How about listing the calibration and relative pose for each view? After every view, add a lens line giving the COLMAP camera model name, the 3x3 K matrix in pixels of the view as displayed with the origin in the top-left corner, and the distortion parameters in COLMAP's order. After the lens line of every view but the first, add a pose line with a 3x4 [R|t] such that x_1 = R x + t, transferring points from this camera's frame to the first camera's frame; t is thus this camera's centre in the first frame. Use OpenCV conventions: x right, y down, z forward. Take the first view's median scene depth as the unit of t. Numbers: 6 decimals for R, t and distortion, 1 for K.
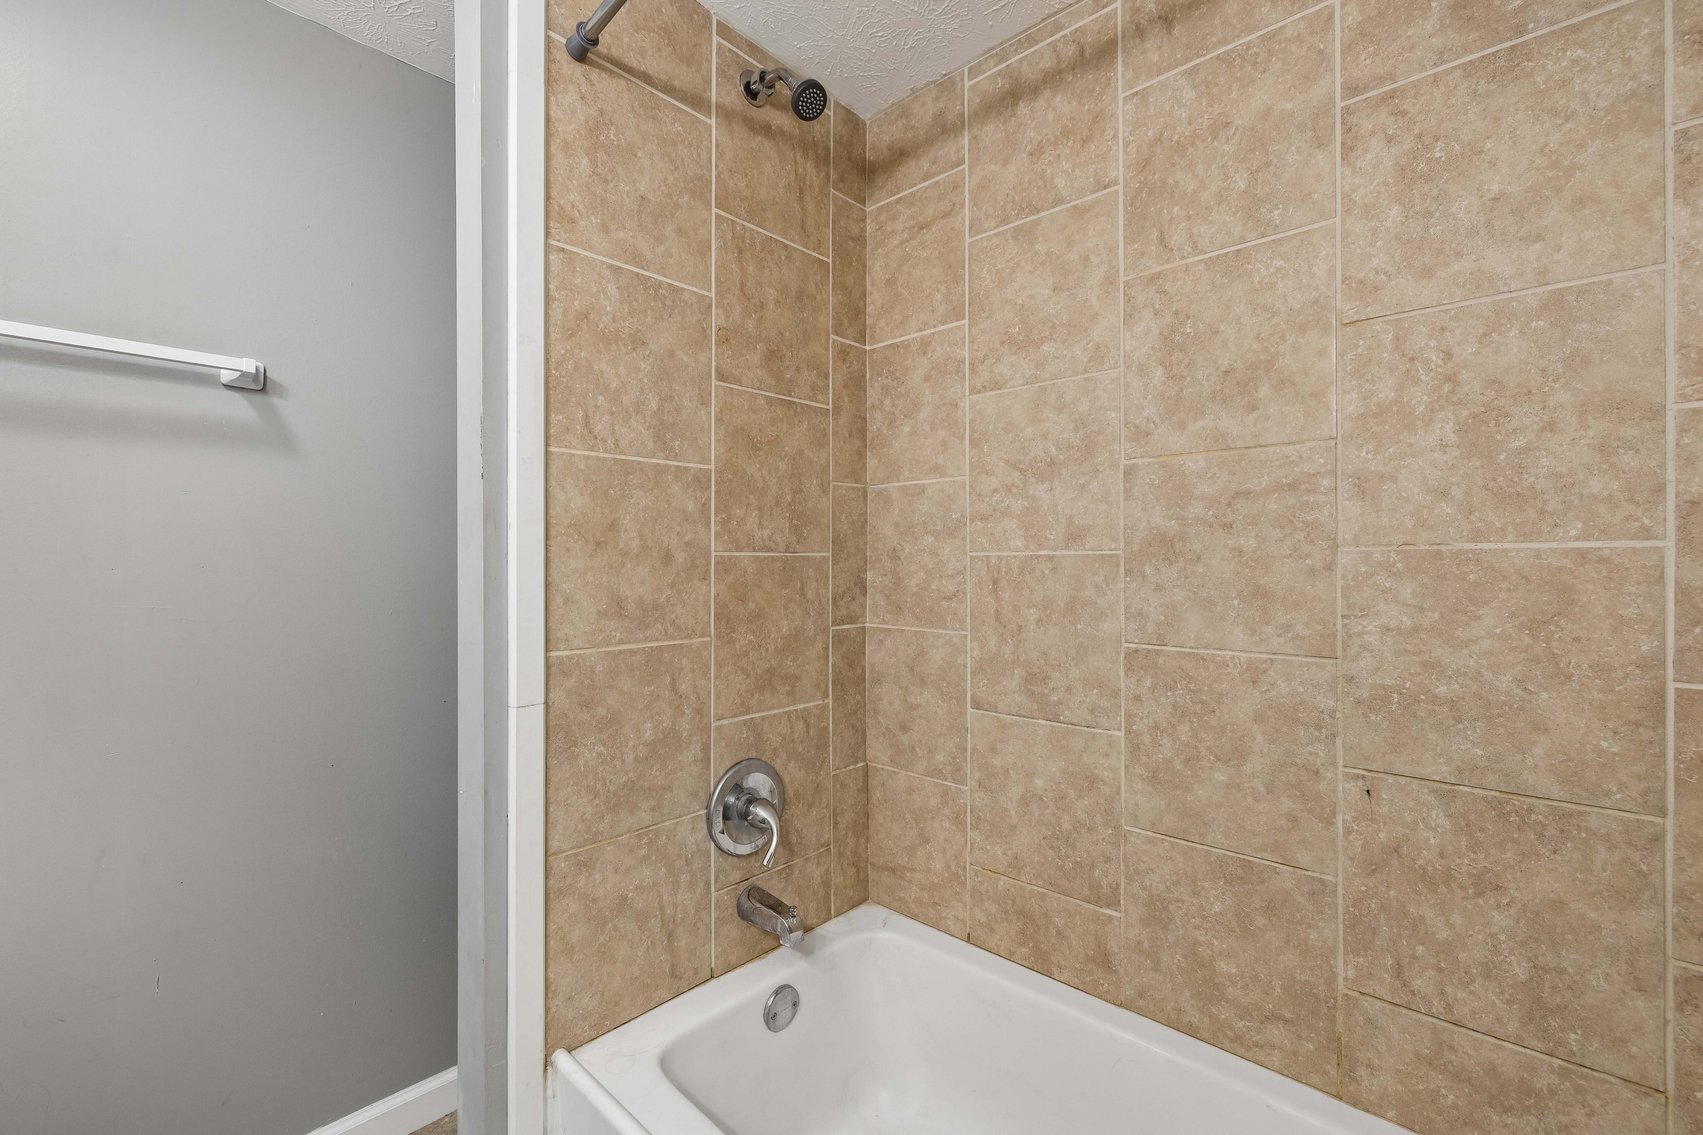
lens RADIAL K [[739.9, 0, 852.0], [0, 739.9, 564.3], [0, 0, 1]] dist [-0.000596, -0.000207]
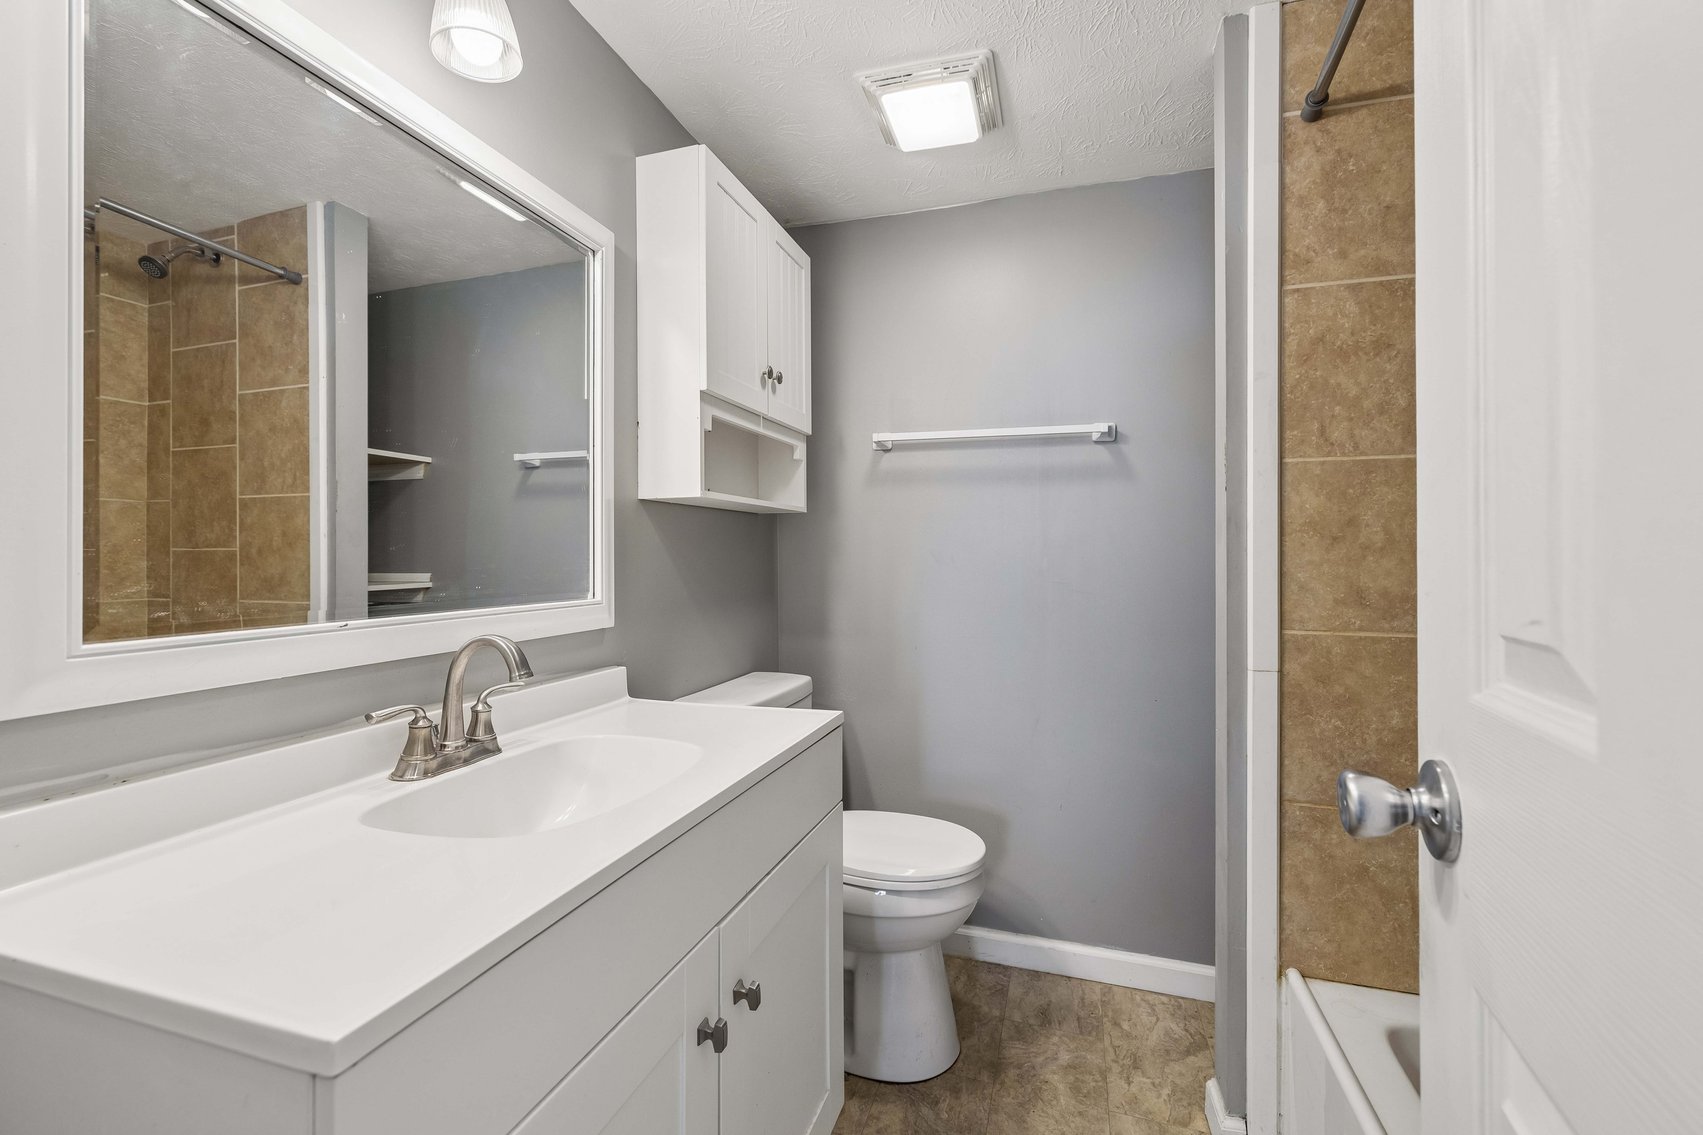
lens RADIAL K [[739.9, 0, 851.1], [0, 739.9, 559.5], [0, 0, 1]] dist [-0.000596, -0.000207]
pose [[0.430483, 0.007323, -0.902569, 0.359739], [-0.005816, 0.999969, 0.005339, 0.002062], [0.902580, 0.002950, 0.430512, -0.144796]]
